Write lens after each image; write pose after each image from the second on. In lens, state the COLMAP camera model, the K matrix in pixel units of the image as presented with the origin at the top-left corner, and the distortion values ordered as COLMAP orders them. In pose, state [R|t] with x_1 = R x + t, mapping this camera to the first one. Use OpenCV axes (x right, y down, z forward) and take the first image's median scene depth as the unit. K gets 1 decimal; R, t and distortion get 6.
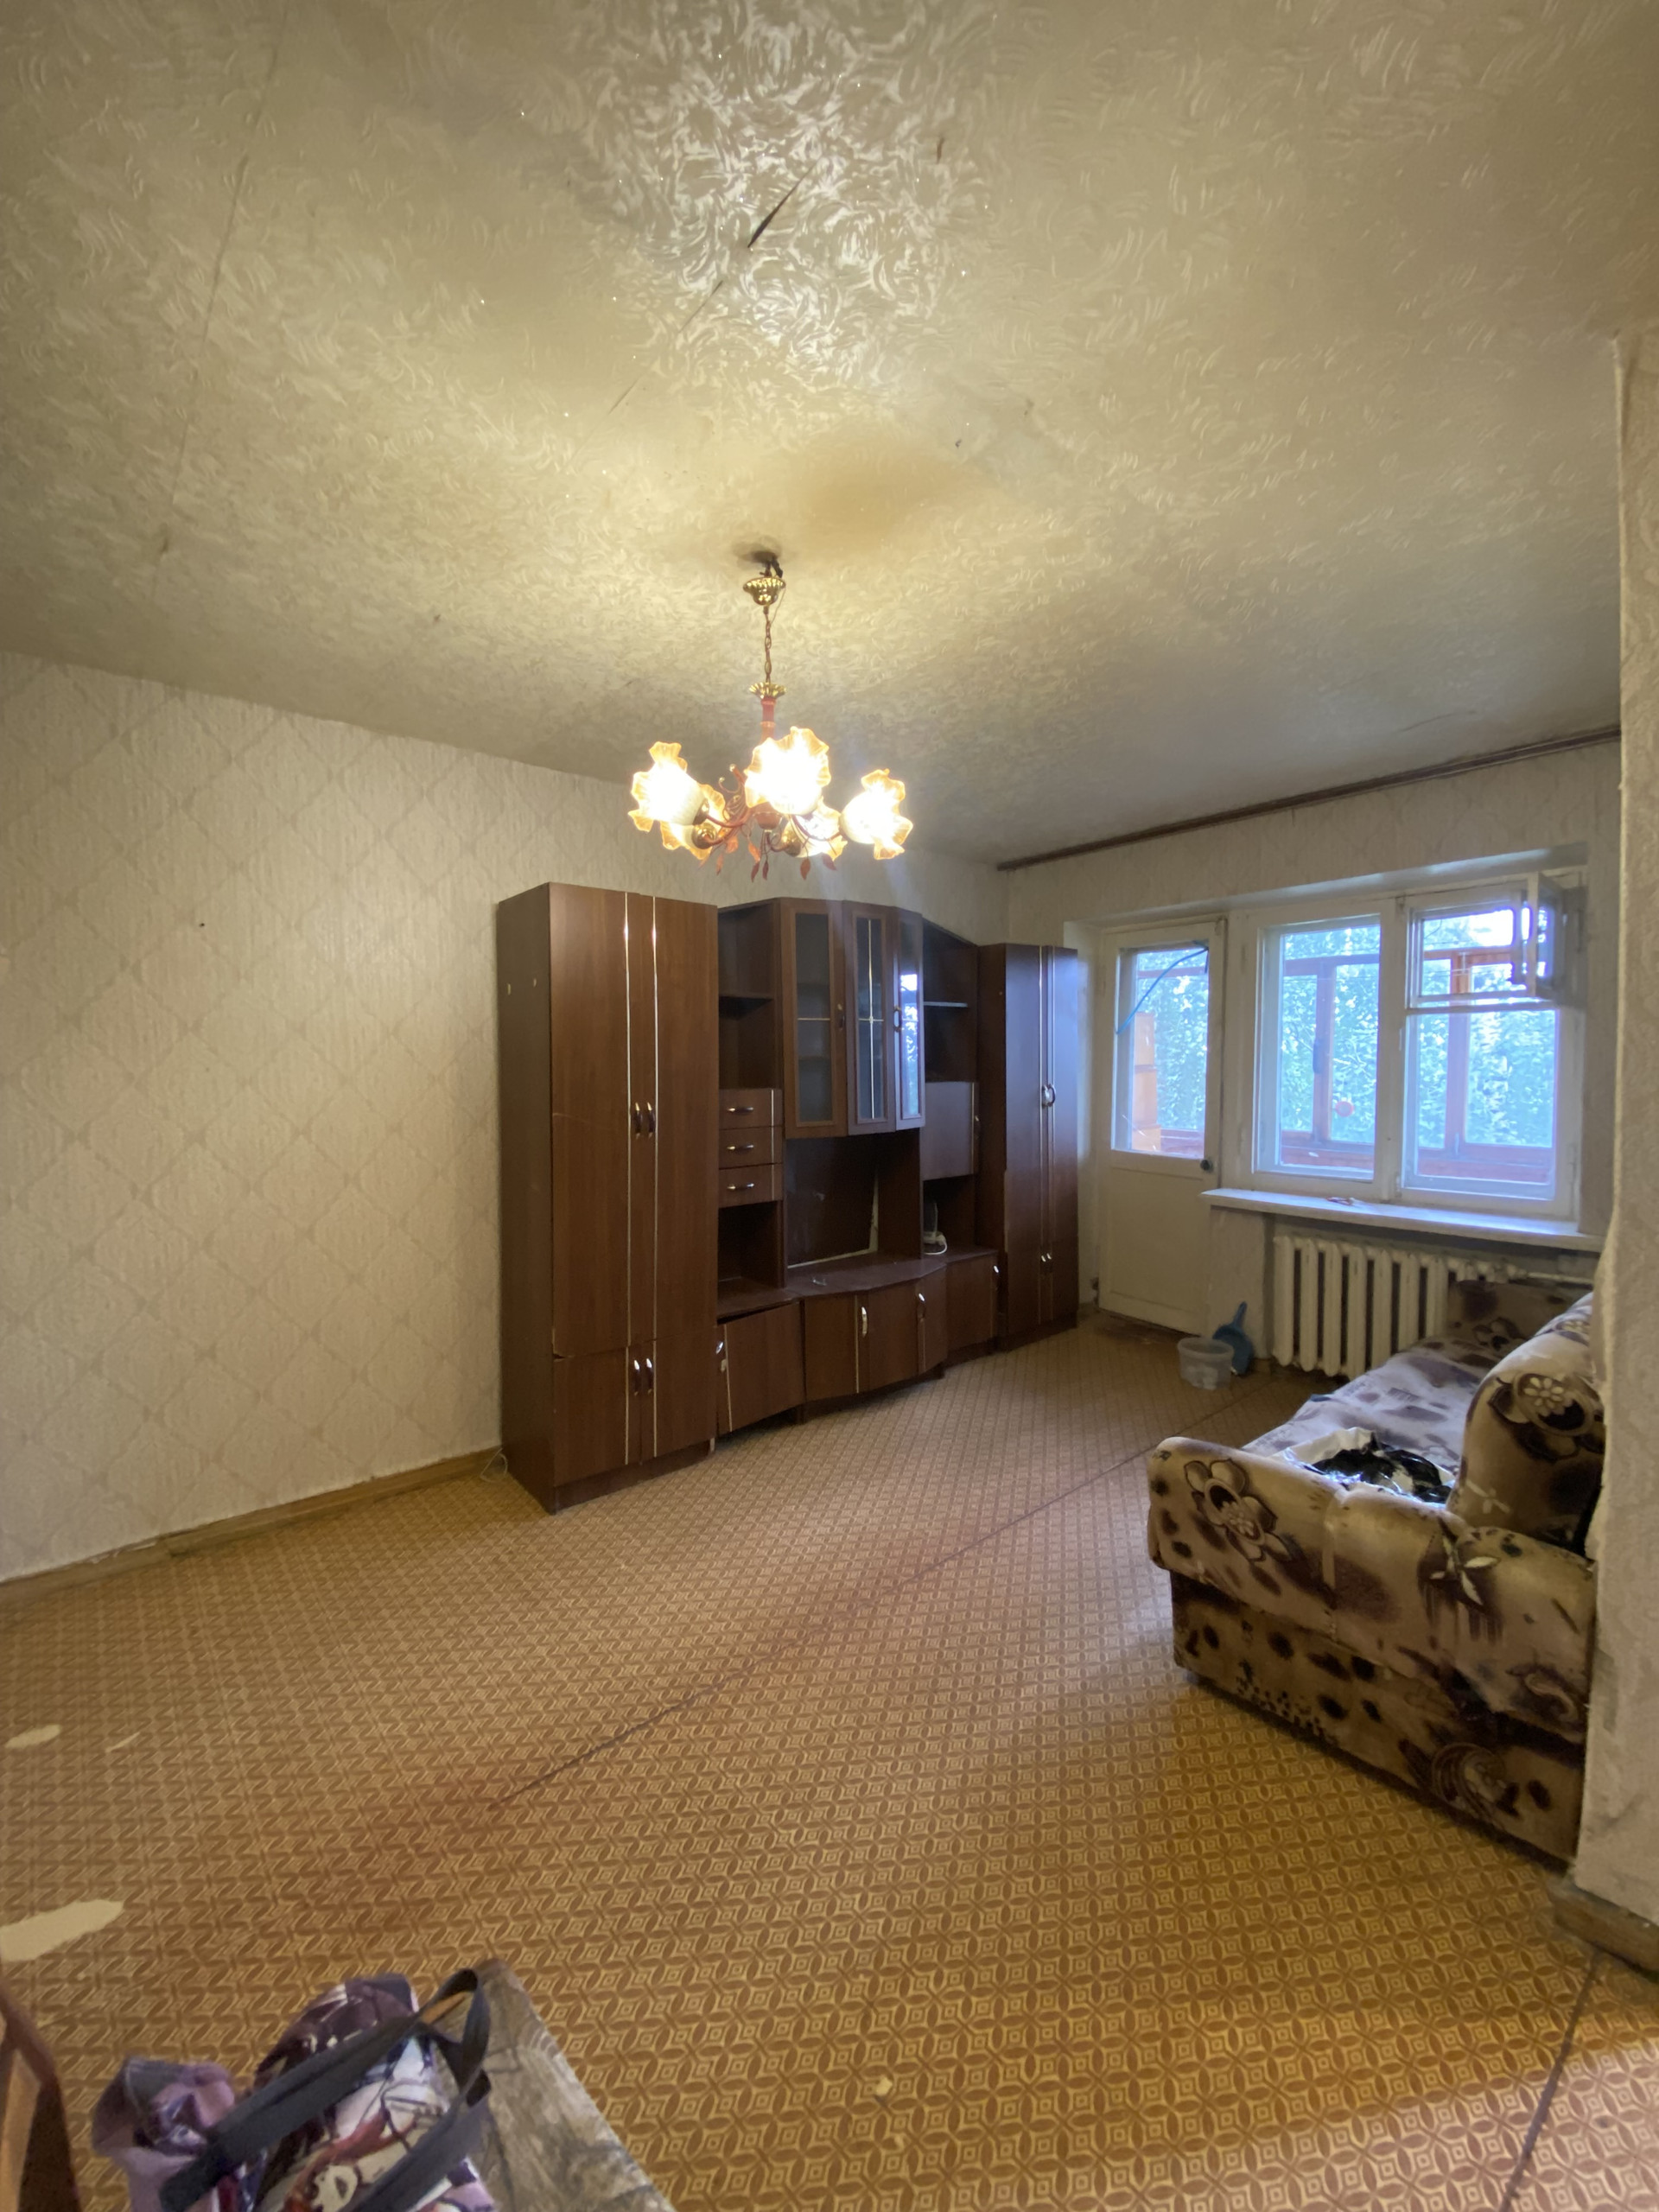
lens RADIAL K [[895.1, 0, 816.2], [0, 895.1, 1114.2], [0, 0, 1]] dist [-0.001773, -0.000494]
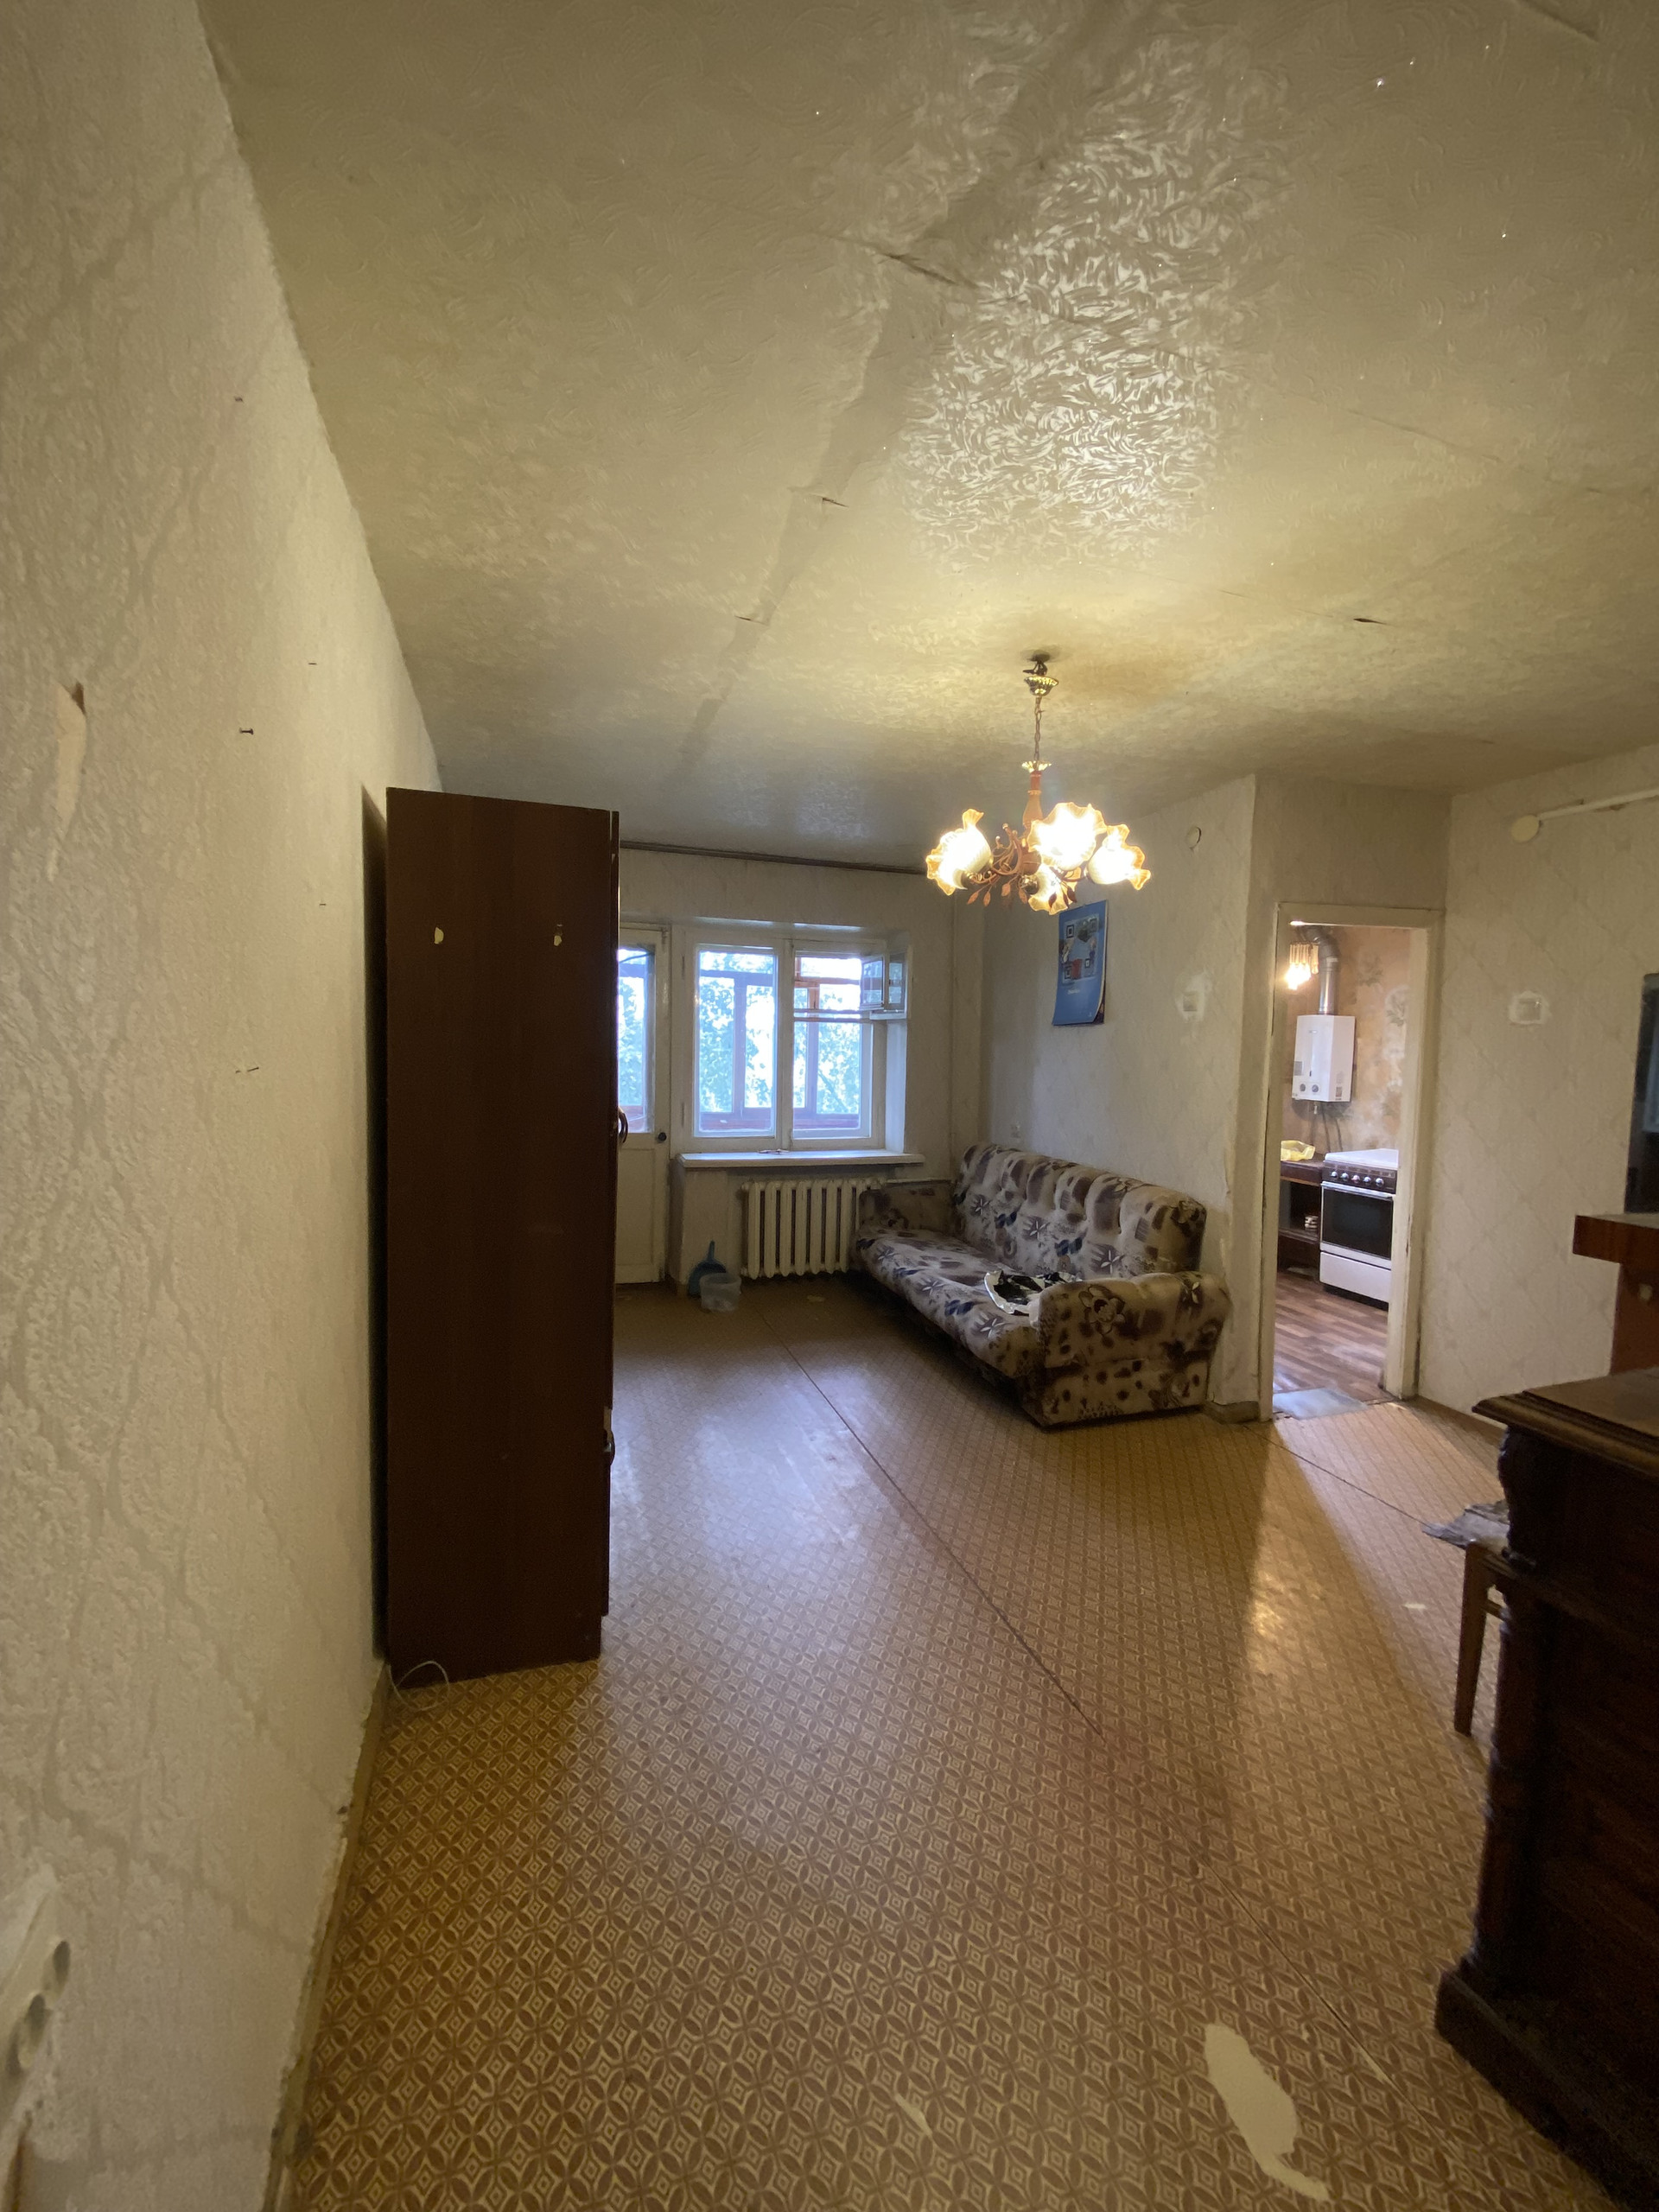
lens RADIAL K [[887.8, 0, 826.5], [0, 887.8, 1104.0], [0, 0, 1]] dist [-0.000027, -0.000384]
pose [[0.391971, -0.043243, 0.918960, -1.359053], [0.029365, 0.998974, 0.034483, -0.047319], [-0.919509, 0.013469, 0.392839, 0.799517]]
